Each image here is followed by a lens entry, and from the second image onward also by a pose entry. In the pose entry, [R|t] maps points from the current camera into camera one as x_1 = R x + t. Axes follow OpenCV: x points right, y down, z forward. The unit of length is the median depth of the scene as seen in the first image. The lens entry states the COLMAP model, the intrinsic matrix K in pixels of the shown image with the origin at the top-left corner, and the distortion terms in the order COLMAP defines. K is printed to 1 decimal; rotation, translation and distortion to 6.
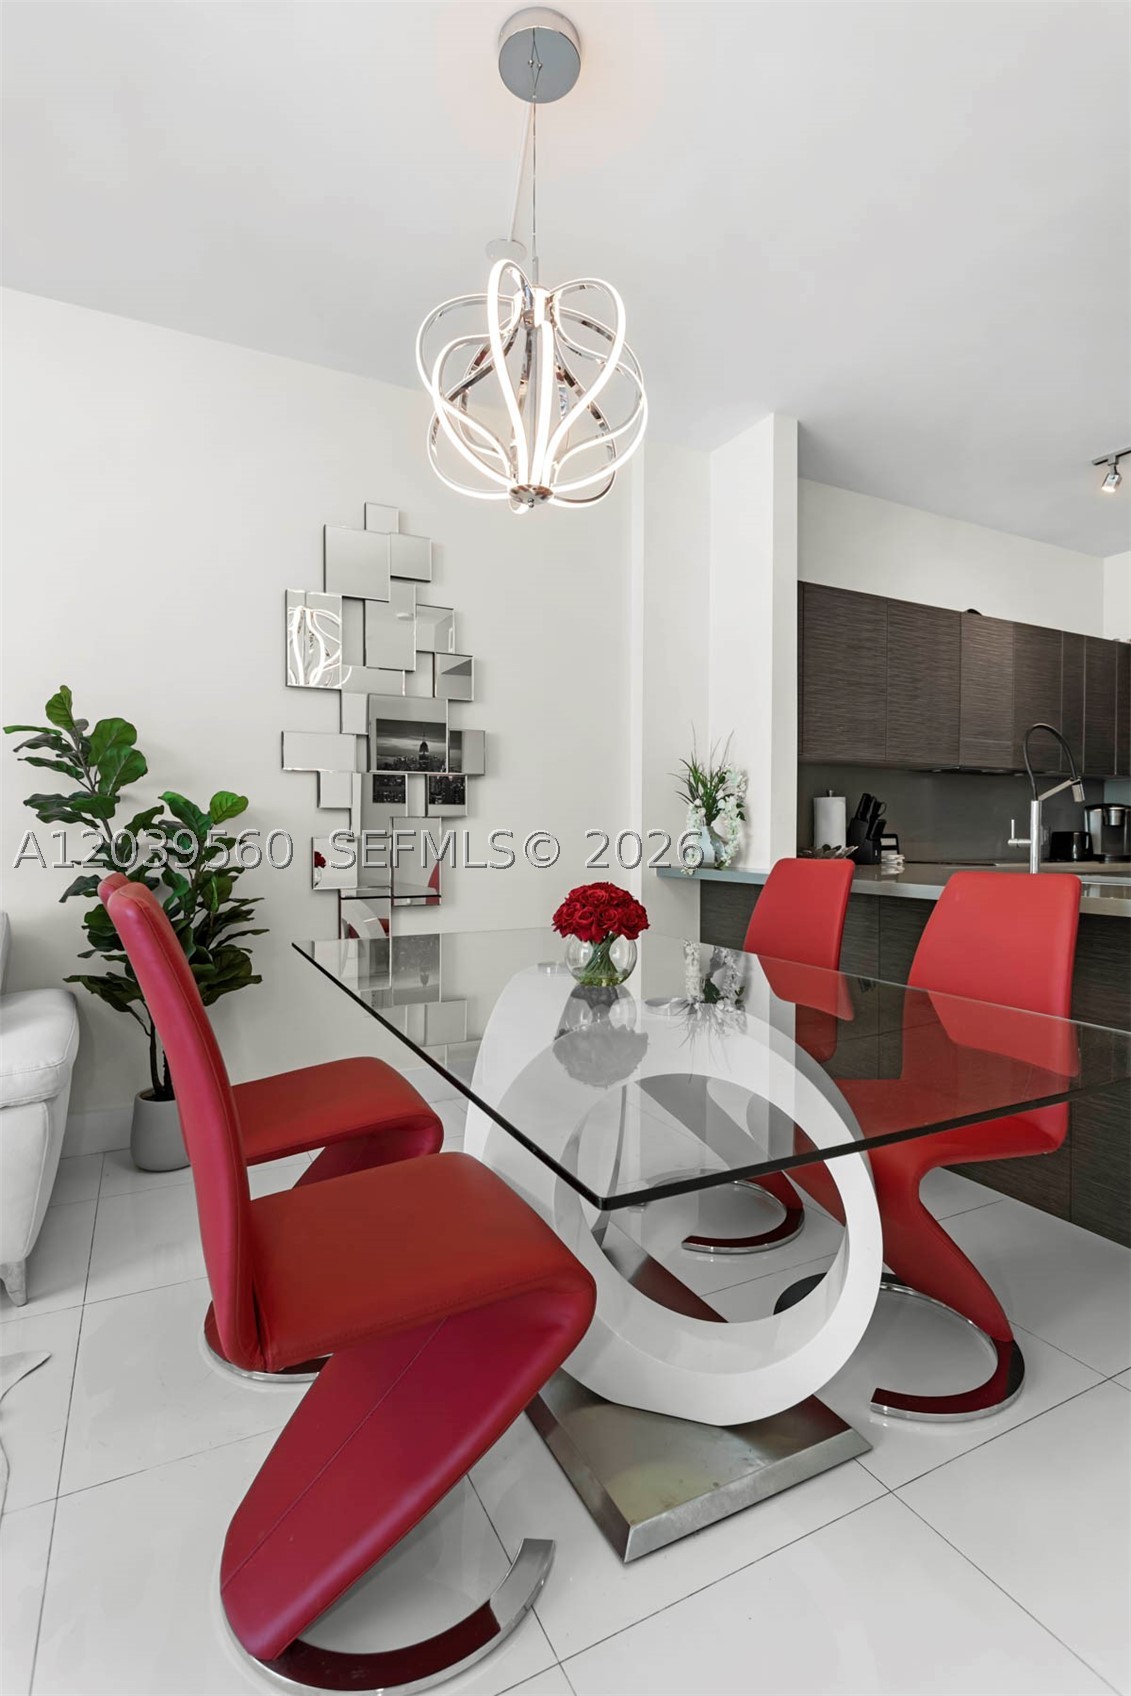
lens RADIAL K [[824.9, 0, 567.5], [0, 824.9, 844.4], [0, 0, 1]] dist [-0.020513, 0.009825]
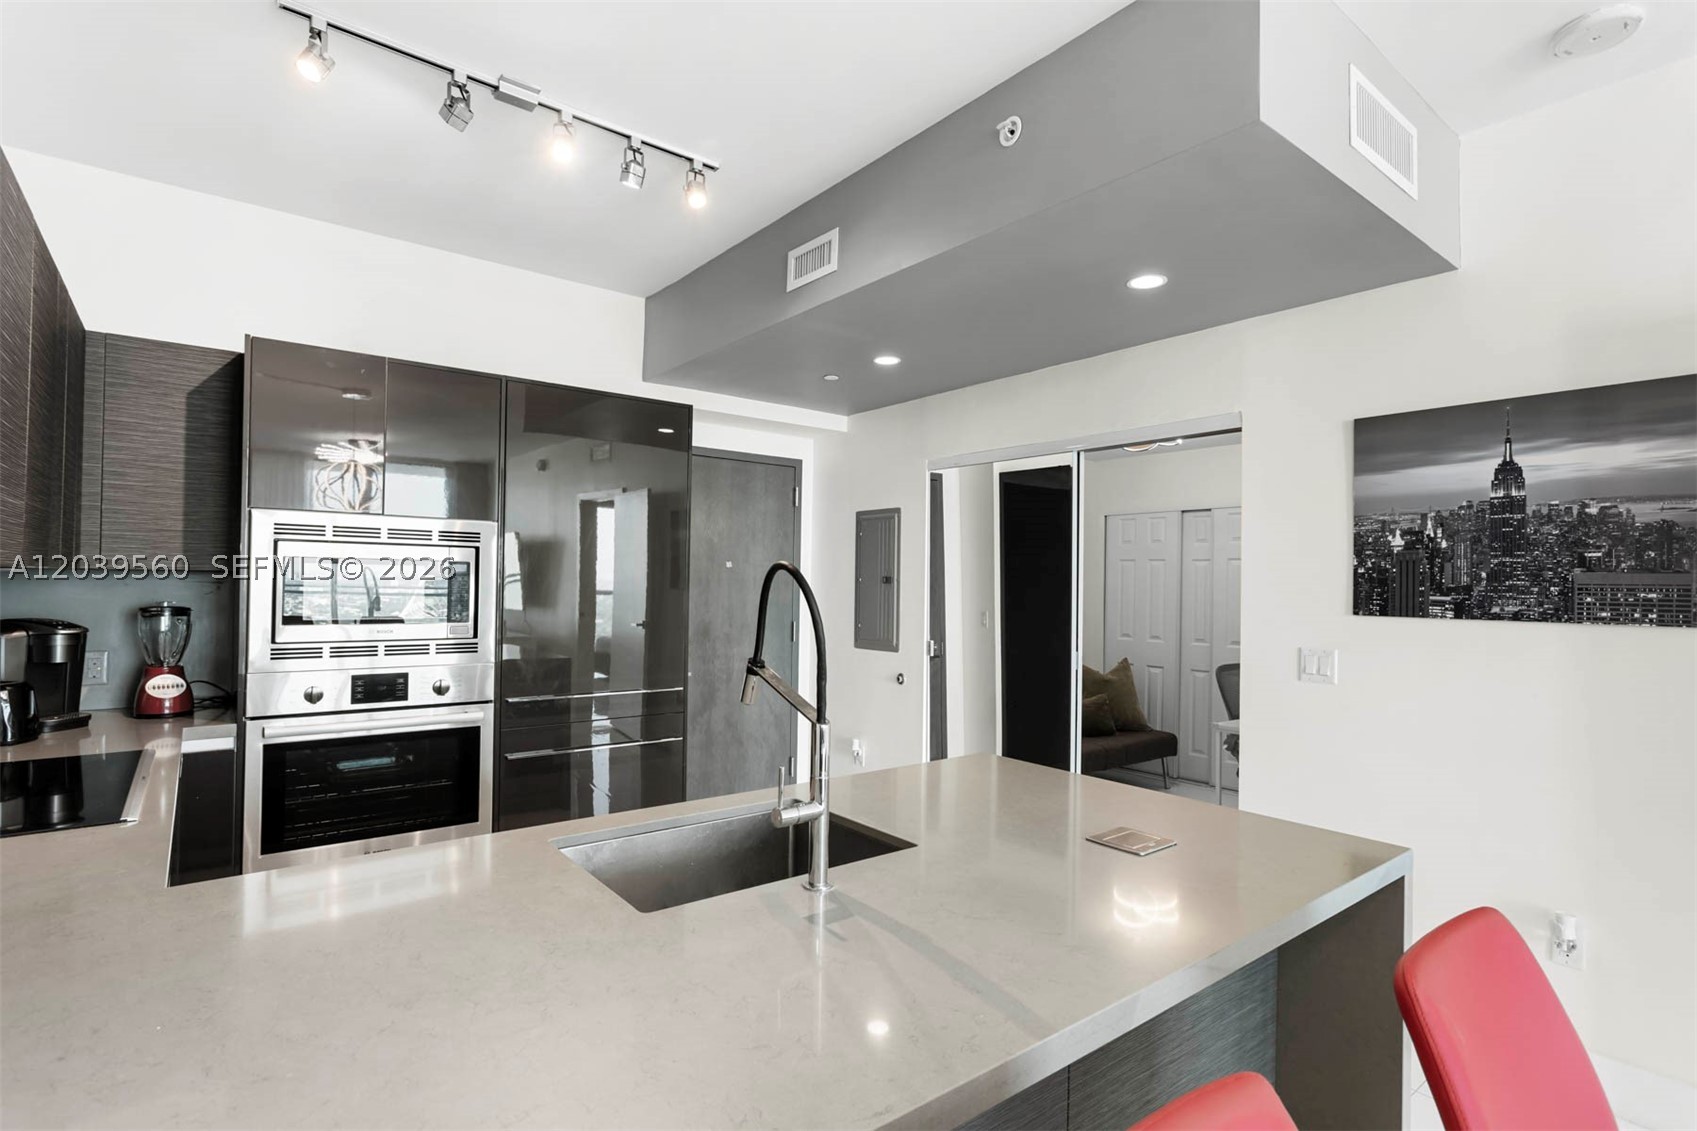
lens RADIAL K [[835.0, 0, 849.2], [0, 835.0, 574.3], [0, 0, 1]] dist [-0.015706, 0.011418]
pose [[-0.191165, 0.006840, 0.981534, 0.073444], [0.001270, 0.999977, -0.006721, -0.138937], [-0.981557, -0.000039, -0.191169, 1.094132]]
